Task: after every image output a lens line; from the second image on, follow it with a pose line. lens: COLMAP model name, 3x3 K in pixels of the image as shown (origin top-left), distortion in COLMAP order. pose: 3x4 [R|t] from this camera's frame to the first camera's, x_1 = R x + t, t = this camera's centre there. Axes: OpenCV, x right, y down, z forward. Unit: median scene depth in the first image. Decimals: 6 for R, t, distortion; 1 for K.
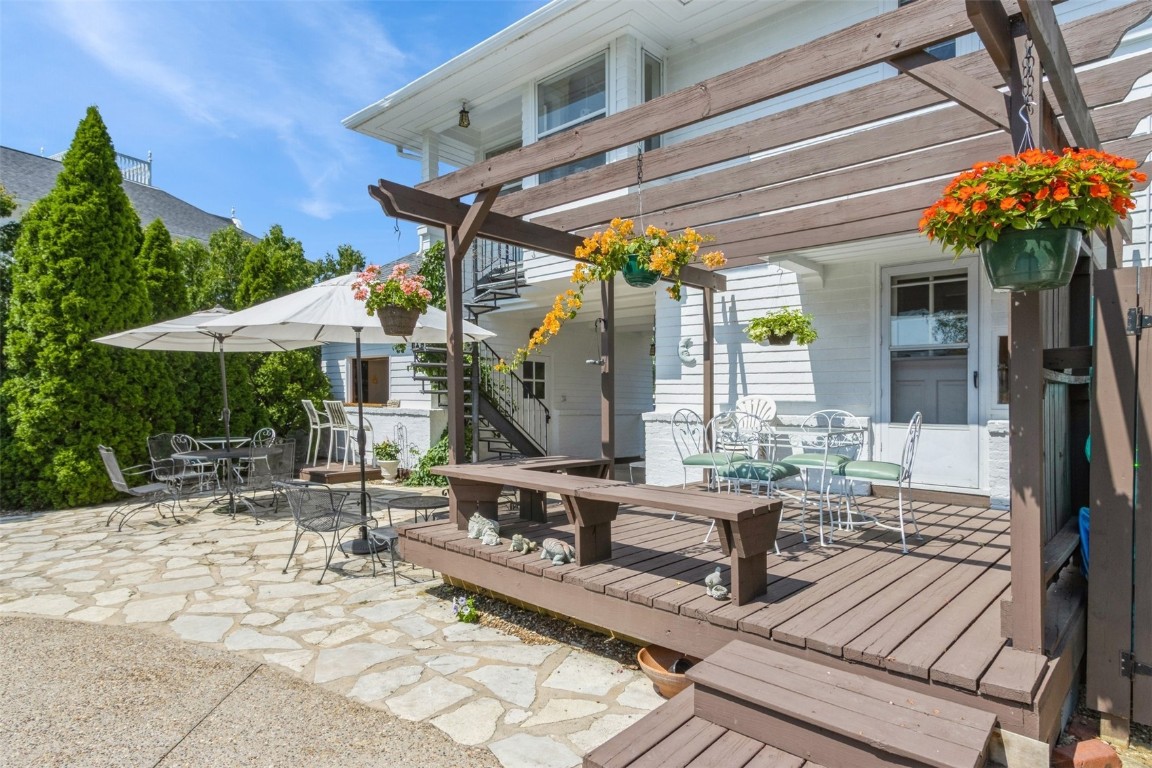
lens RADIAL K [[647.3, 0, 570.4], [0, 647.3, 389.7], [0, 0, 1]] dist [0.001897, 0.000599]
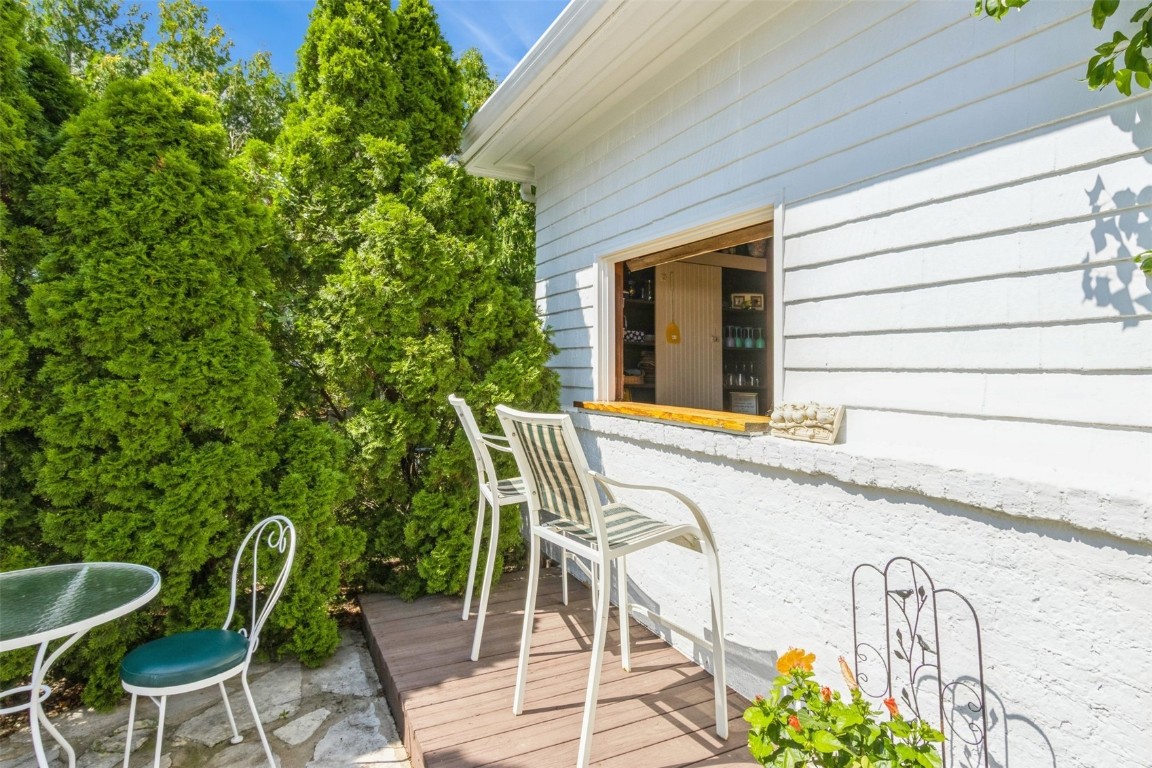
lens RADIAL K [[647.3, 0, 577.6], [0, 647.3, 380.7], [0, 0, 1]] dist [0.001897, 0.000599]
pose [[0.931885, 0.009868, -0.362621, -0.260453], [-0.001185, 0.999707, 0.024161, 0.002798], [0.362753, -0.022086, 0.931624, 0.759331]]
